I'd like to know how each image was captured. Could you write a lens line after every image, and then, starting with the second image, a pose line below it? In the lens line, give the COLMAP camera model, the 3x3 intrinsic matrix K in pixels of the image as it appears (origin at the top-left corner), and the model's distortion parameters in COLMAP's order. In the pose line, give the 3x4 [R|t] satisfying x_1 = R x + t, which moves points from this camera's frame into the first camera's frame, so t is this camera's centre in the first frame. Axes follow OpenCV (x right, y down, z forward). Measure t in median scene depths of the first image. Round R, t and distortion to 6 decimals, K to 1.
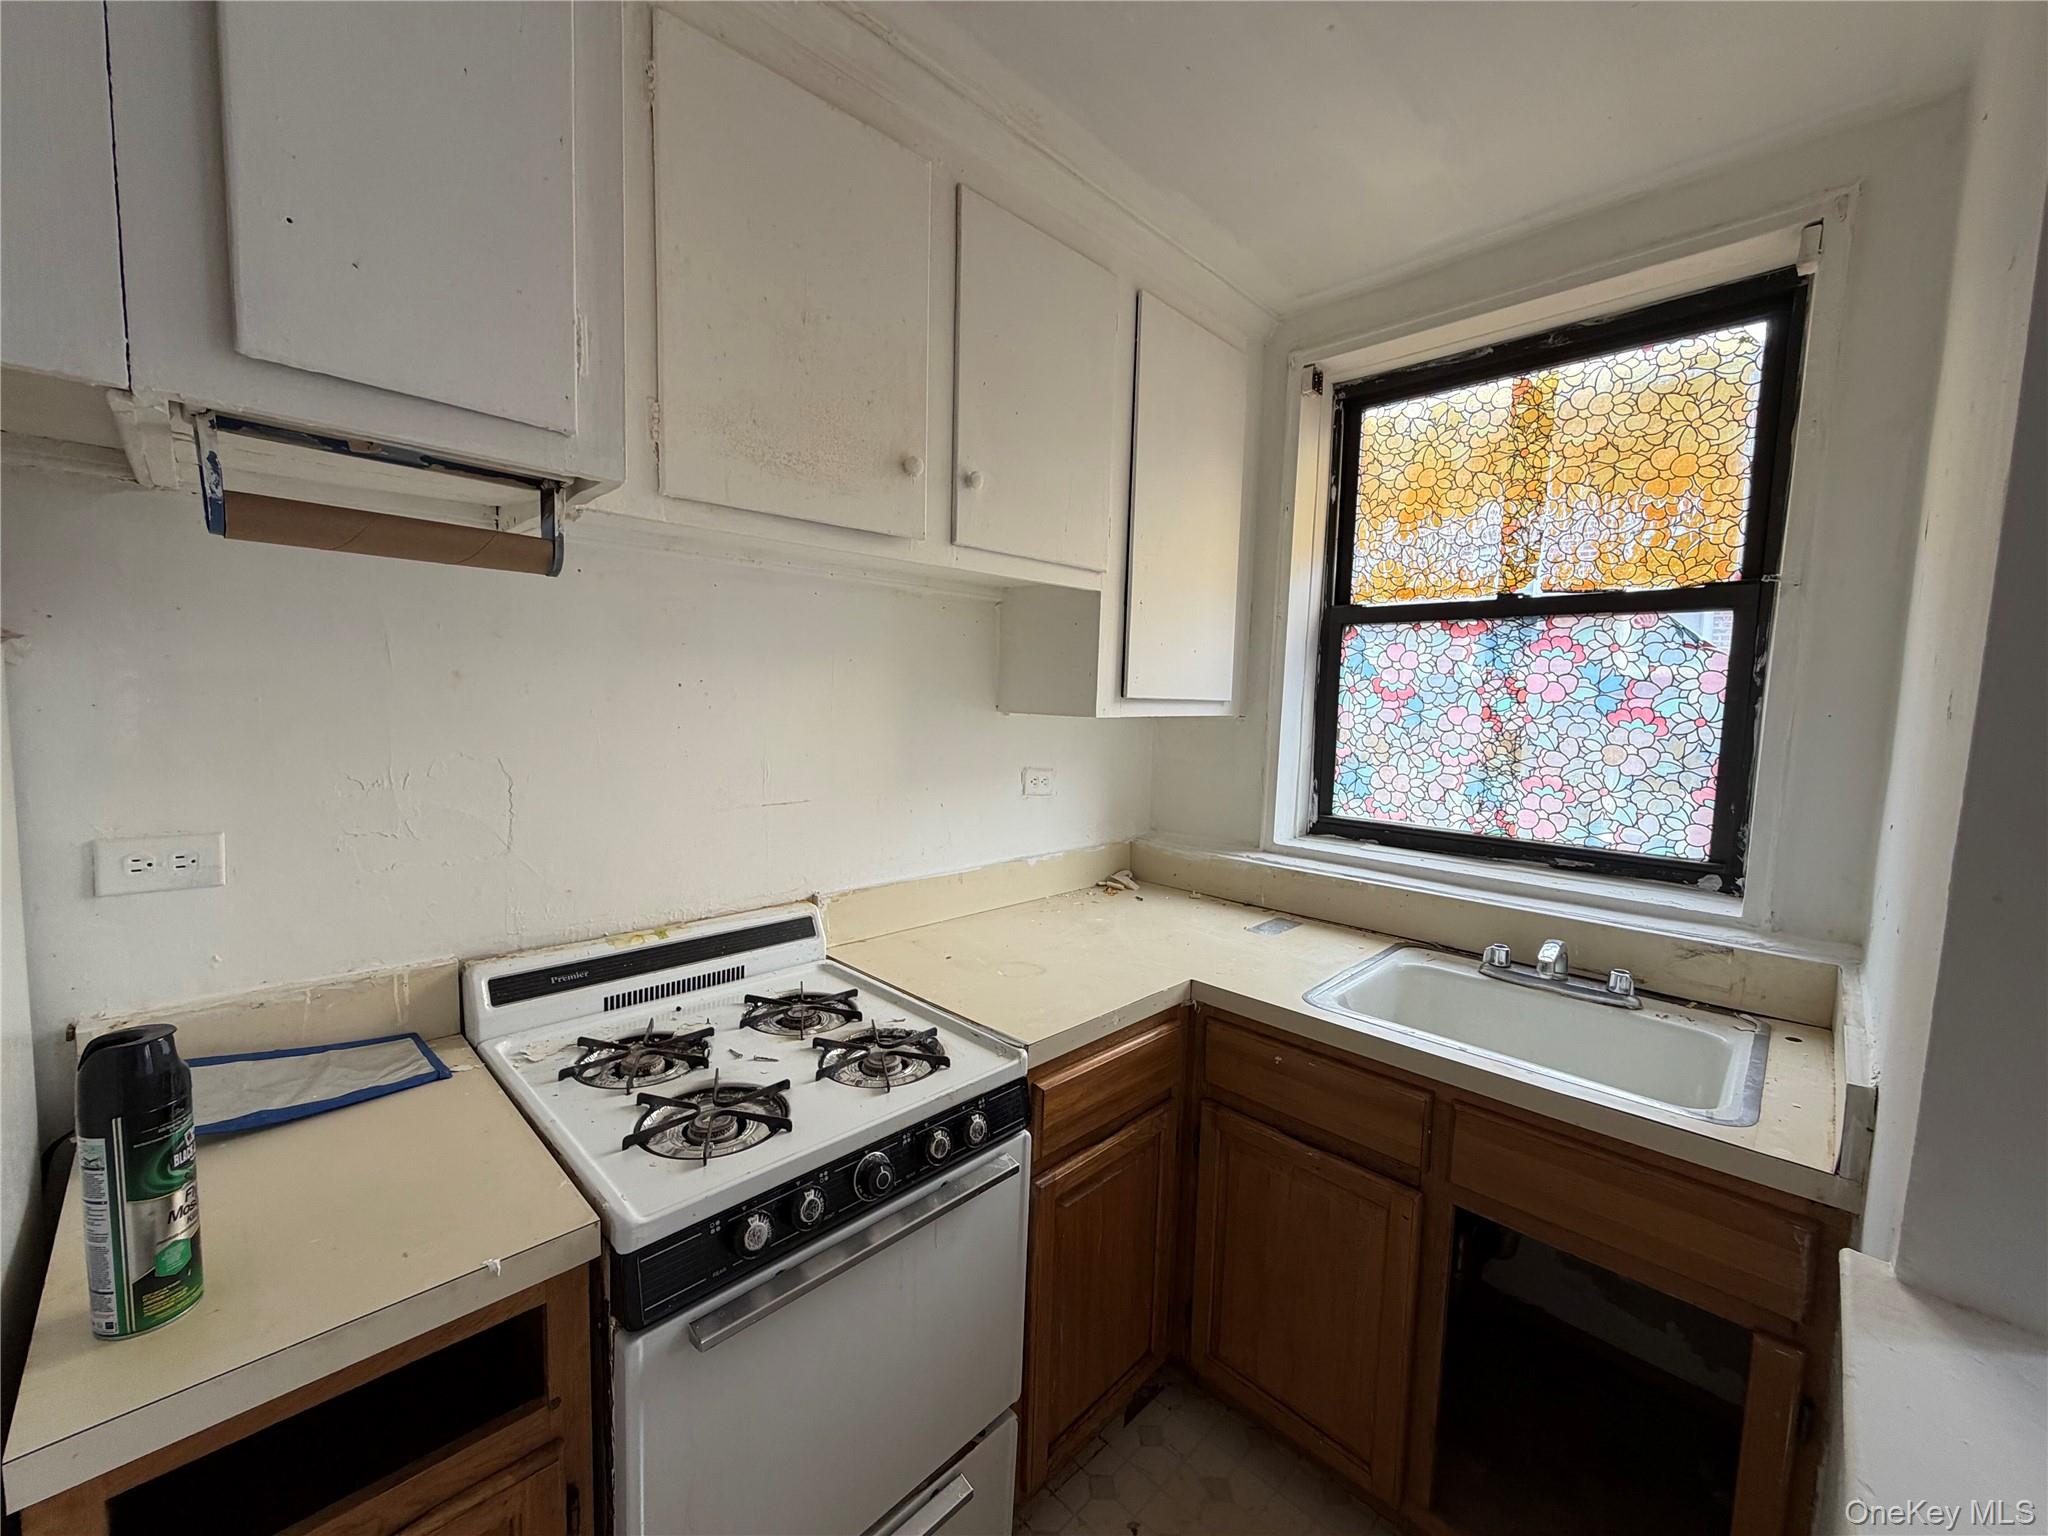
lens RADIAL K [[818.6, 0, 1017.2], [0, 818.6, 771.7], [0, 0, 1]] dist [-0.001986, 0.004466]
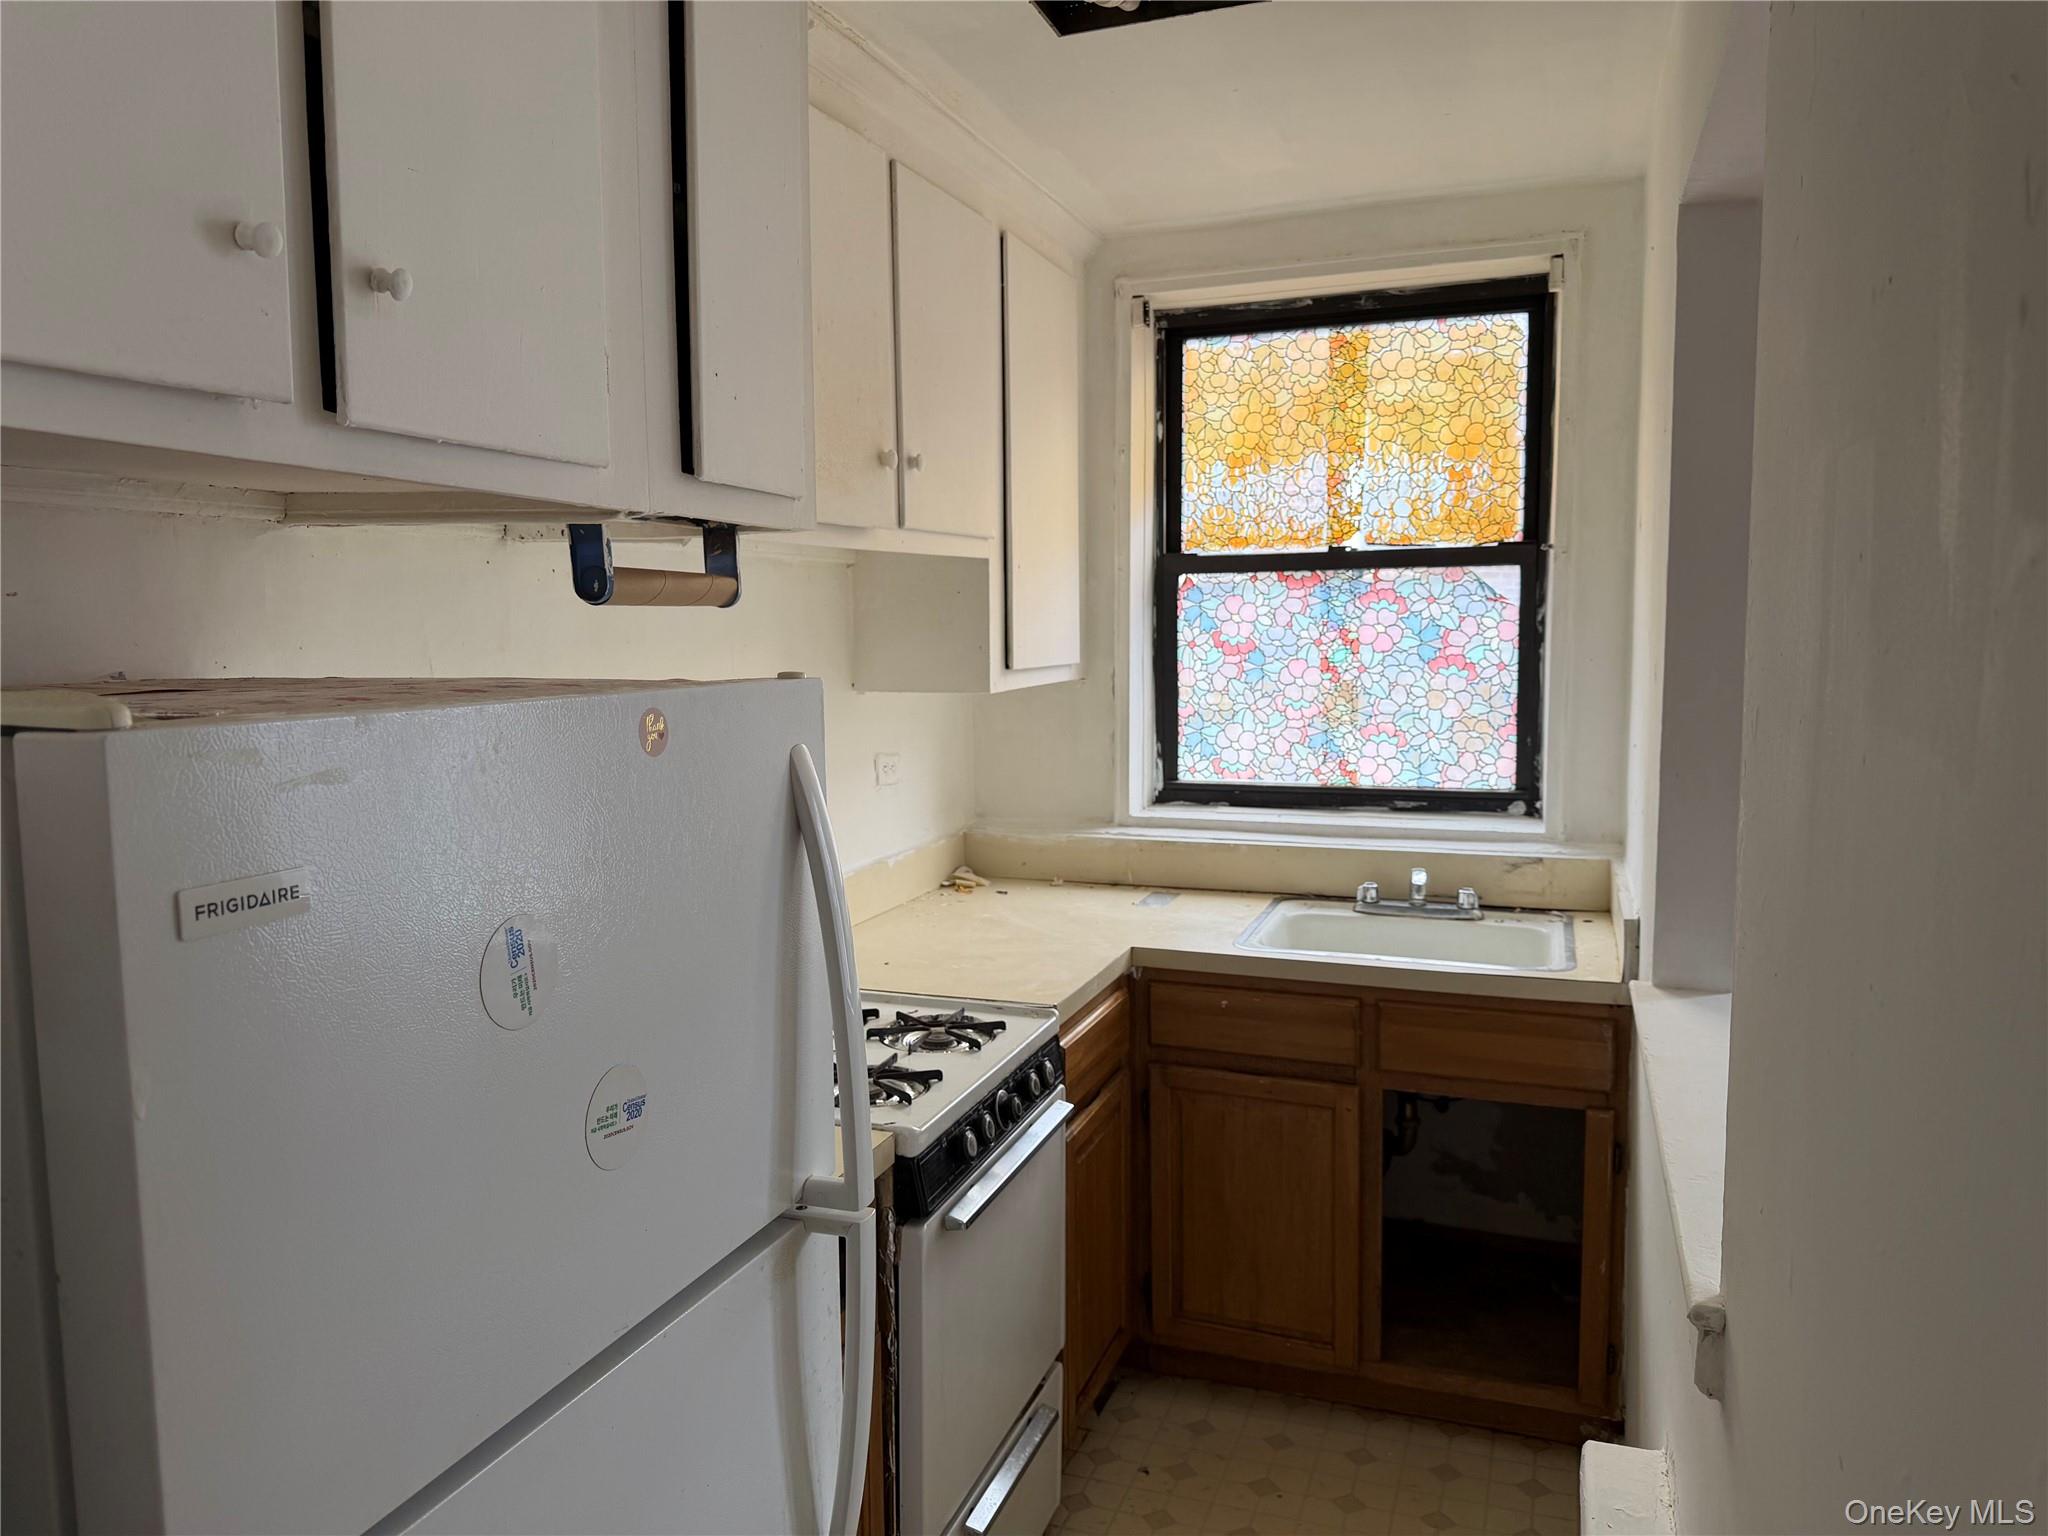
lens RADIAL K [[1437.8, 0, 1024.0], [0, 1437.8, 768.0], [0, 0, 1]] dist [0.159177, -0.274729]
pose [[0.907587, -0.079157, 0.412334, -0.567803], [0.073473, 0.996856, 0.029648, -0.028032], [-0.413385, 0.003388, 0.910550, -0.523770]]
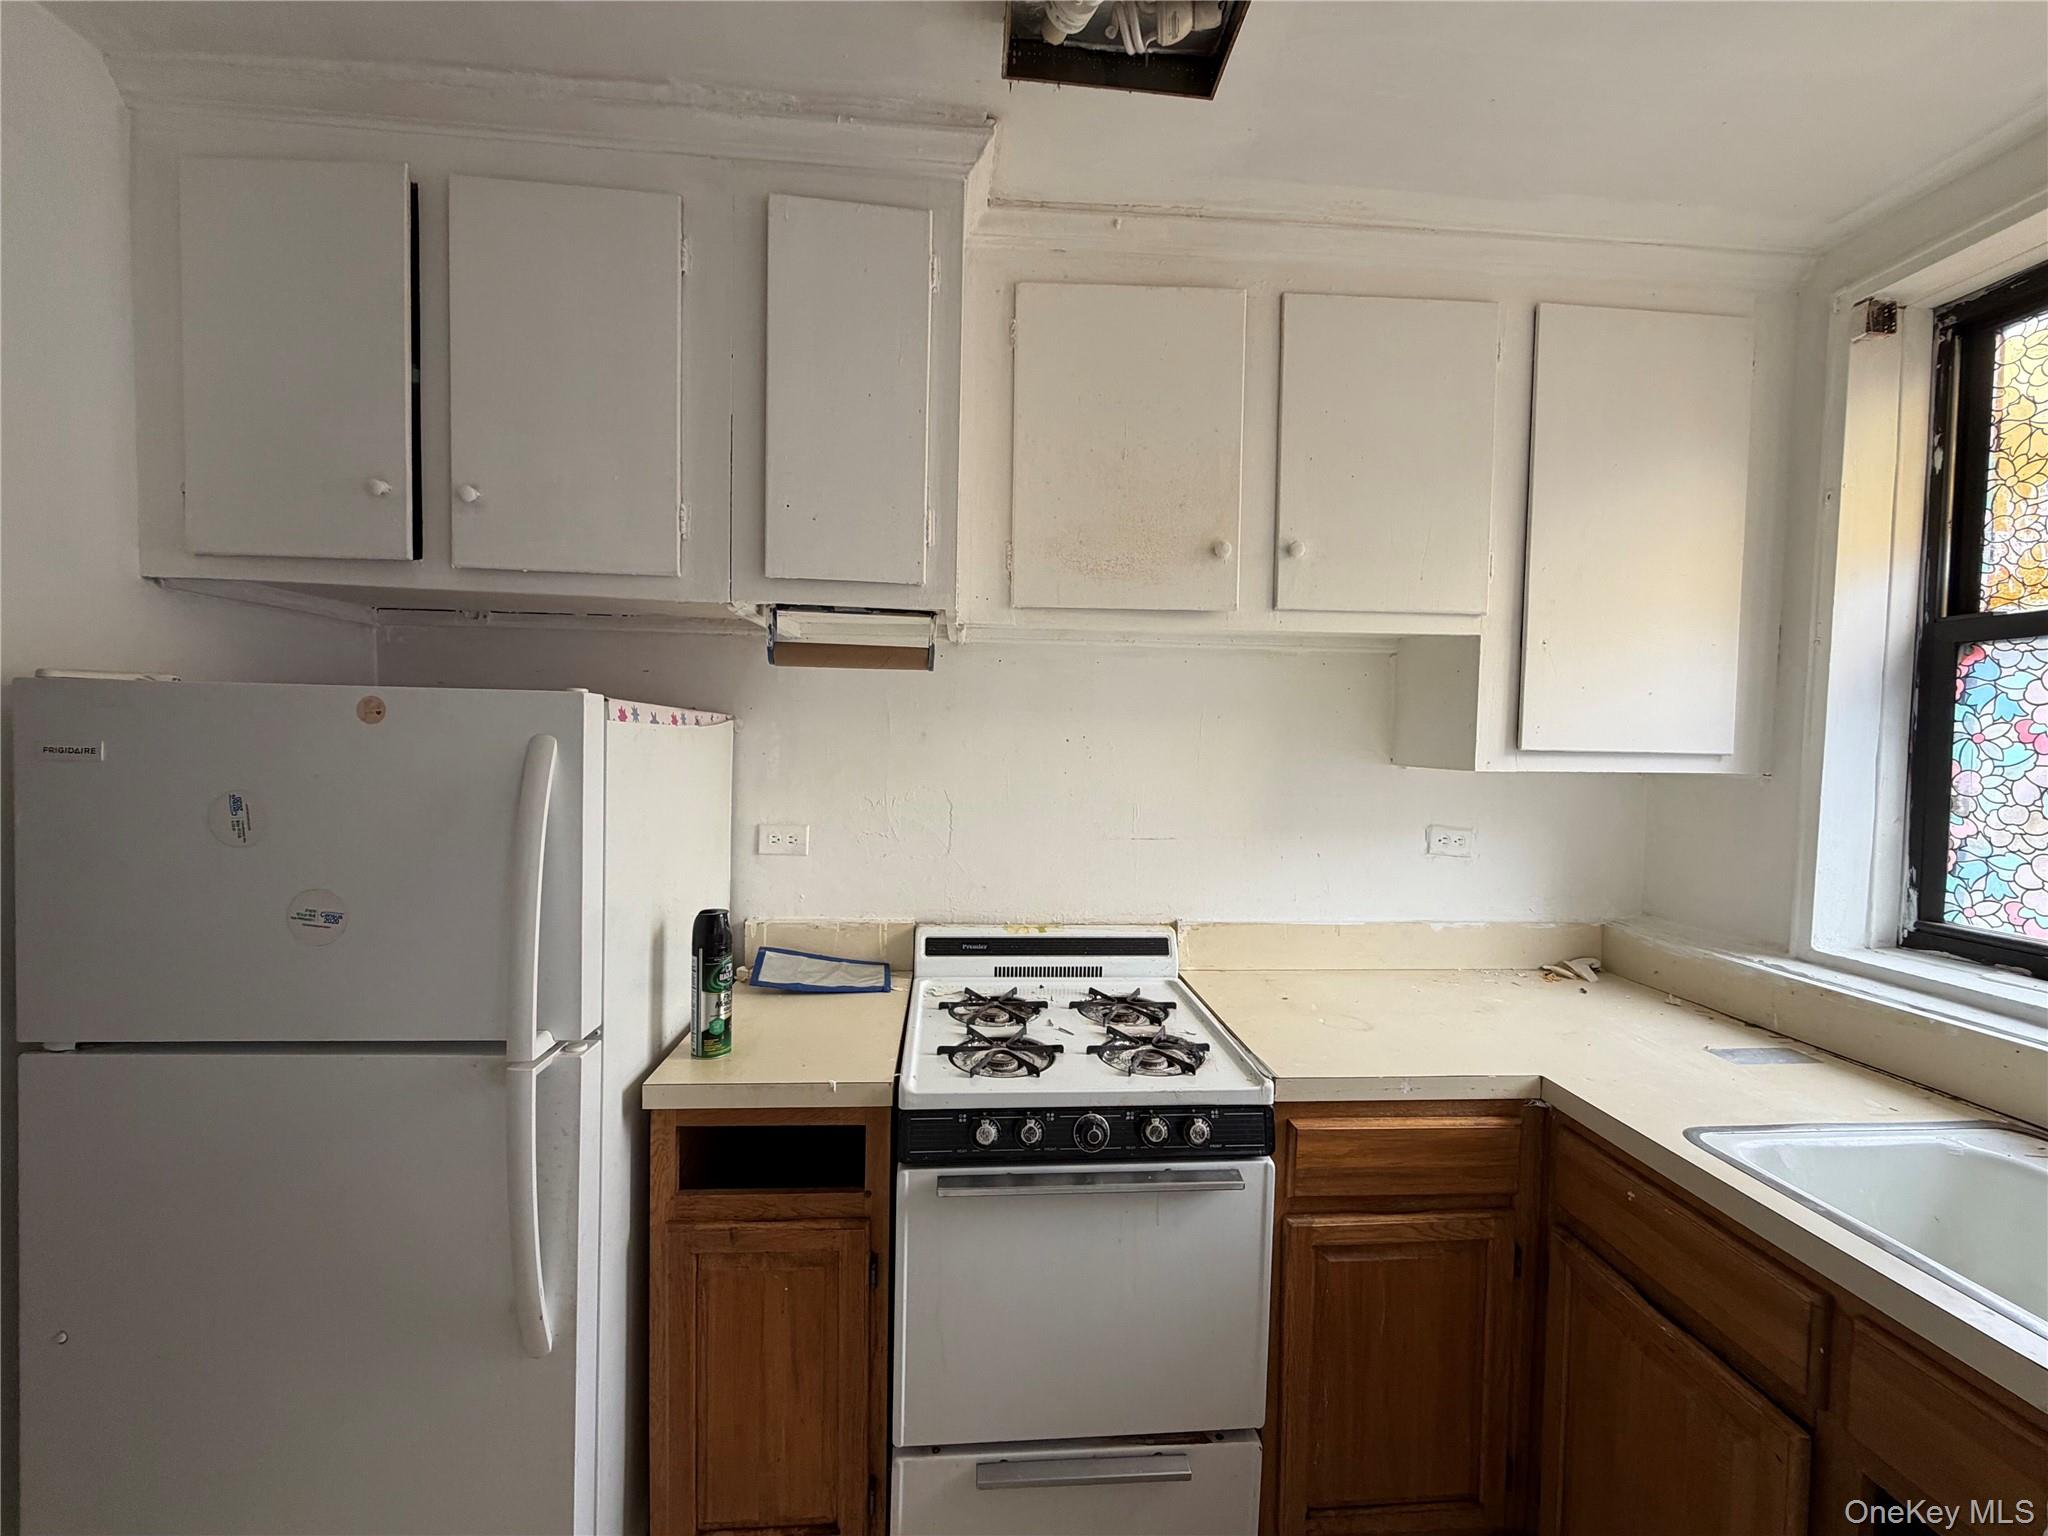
lens RADIAL K [[820.9, 0, 1017.2], [0, 820.9, 771.4], [0, 0, 1]] dist [0.000739, 0.000157]
pose [[0.754239, 0.014431, -0.656441, 0.322793], [-0.060849, 0.996992, -0.047997, 0.009596], [0.653774, 0.076145, 0.752849, -0.029418]]
